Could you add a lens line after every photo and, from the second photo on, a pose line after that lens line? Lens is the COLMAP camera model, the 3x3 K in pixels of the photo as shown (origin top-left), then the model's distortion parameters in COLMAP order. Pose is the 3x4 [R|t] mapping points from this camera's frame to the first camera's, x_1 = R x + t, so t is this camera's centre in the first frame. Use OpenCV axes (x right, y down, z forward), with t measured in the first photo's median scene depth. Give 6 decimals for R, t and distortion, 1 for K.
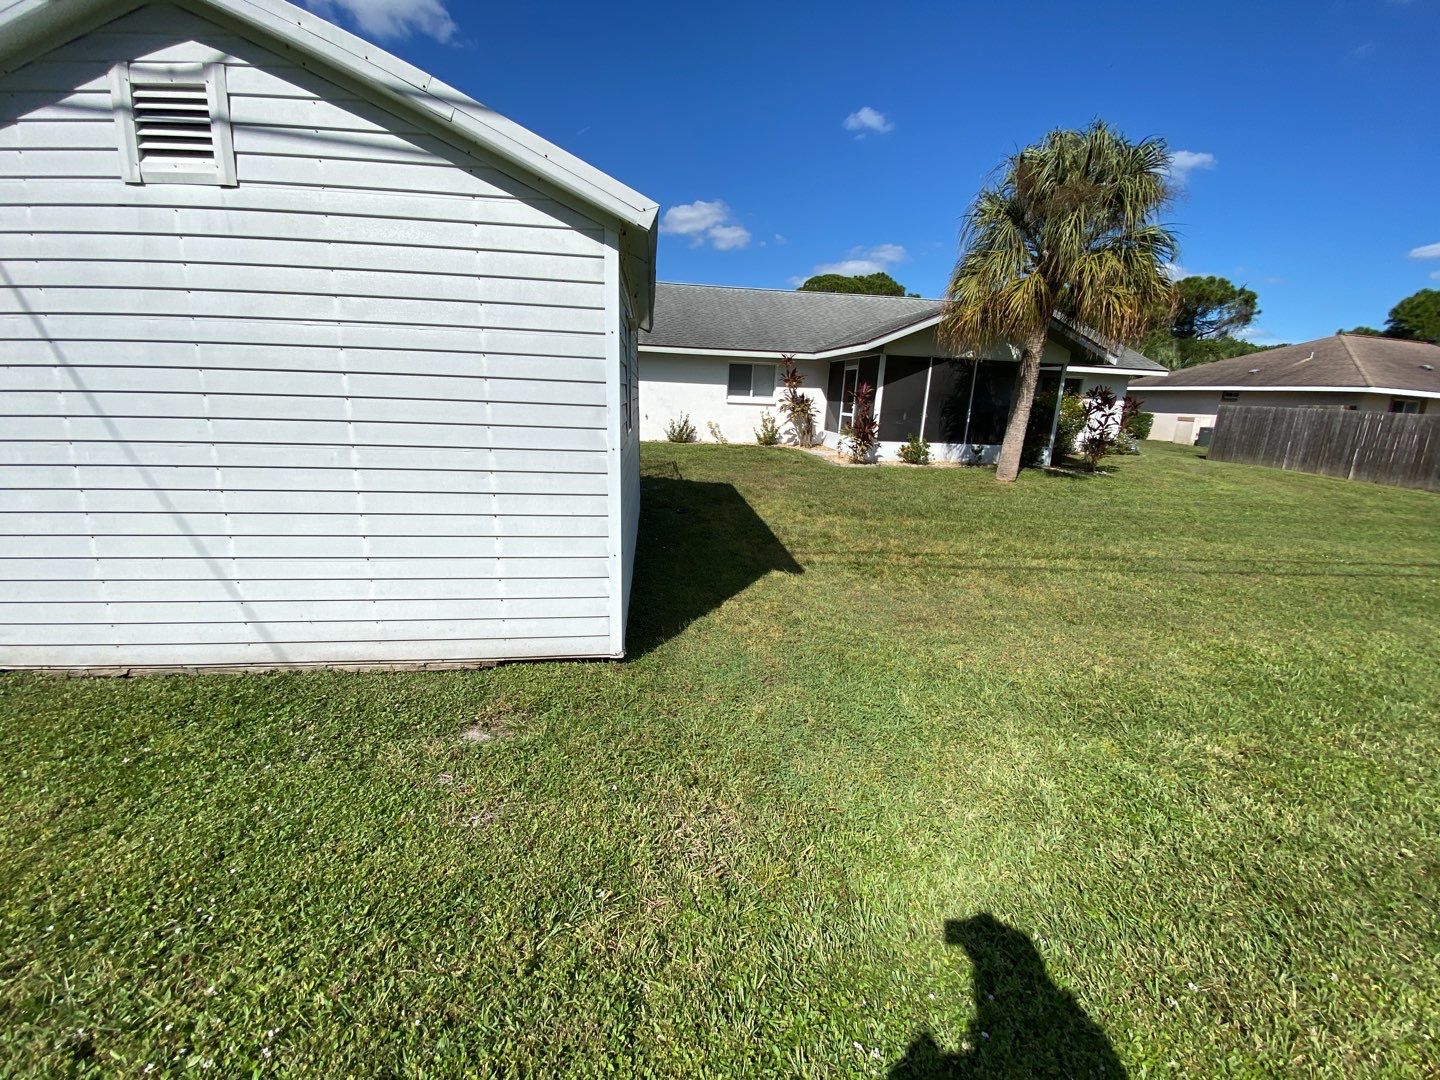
lens RADIAL K [[580.4, 0, 727.9], [0, 580.4, 540.3], [0, 0, 1]] dist [-0.000973, -0.010572]
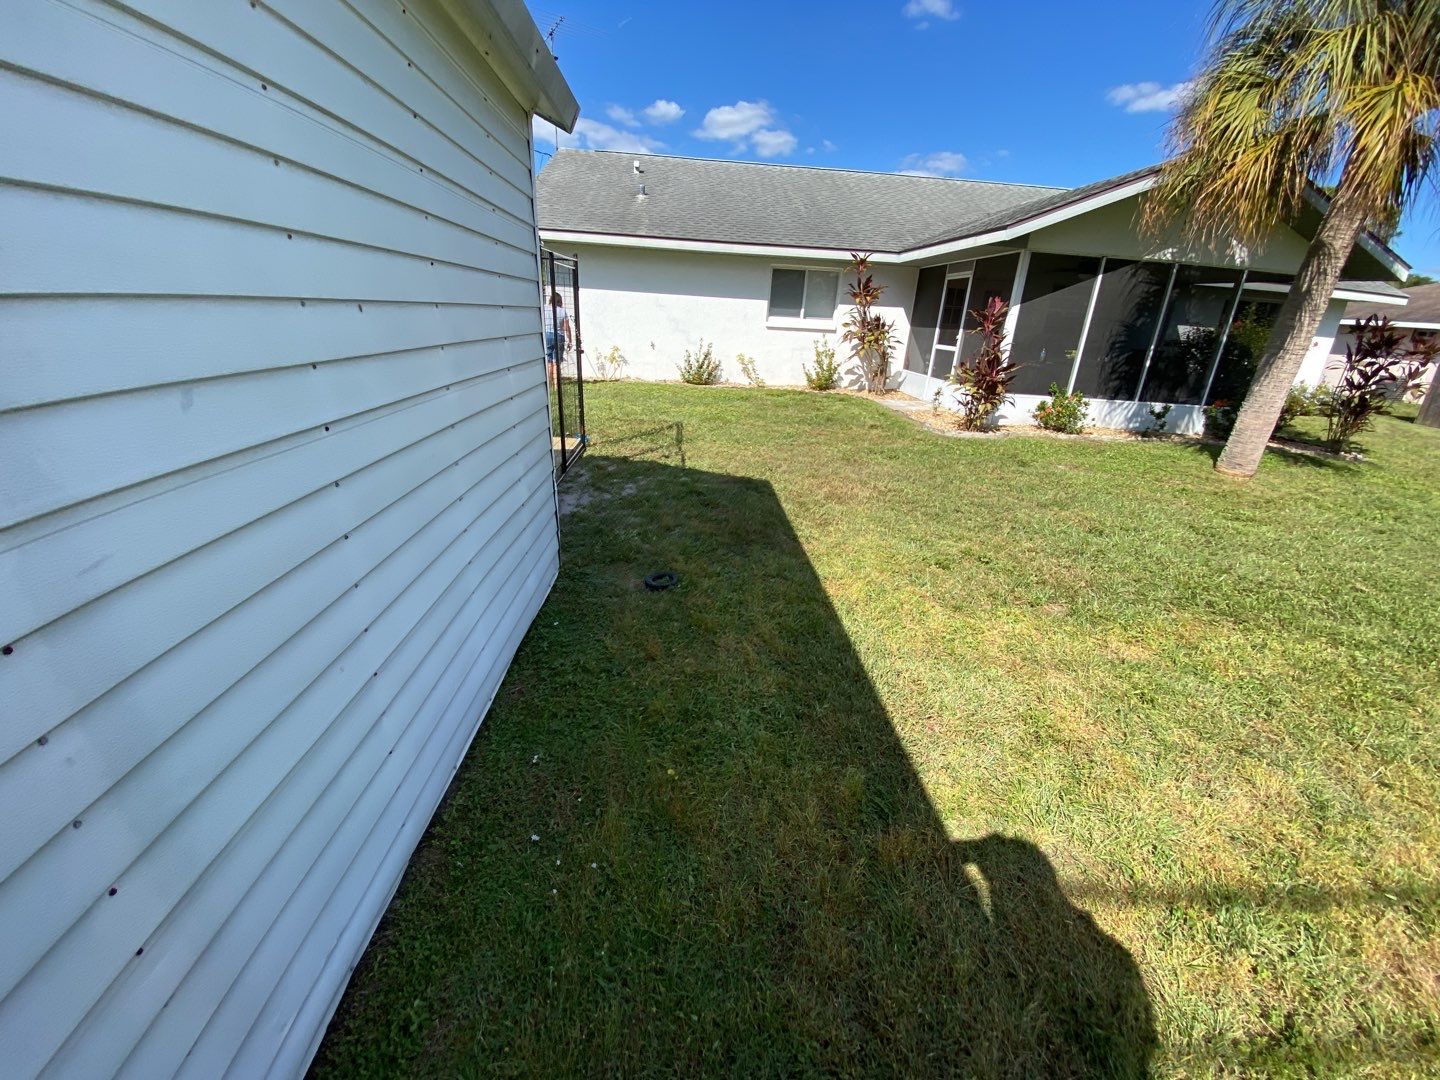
lens RADIAL K [[580.4, 0, 724.5], [0, 580.4, 533.8], [0, 0, 1]] dist [-0.000973, -0.010572]
pose [[0.997669, 0.038281, -0.056486, -0.003274], [-0.031808, 0.993271, 0.111360, -0.068026], [0.060368, -0.109304, 0.992173, 0.285658]]
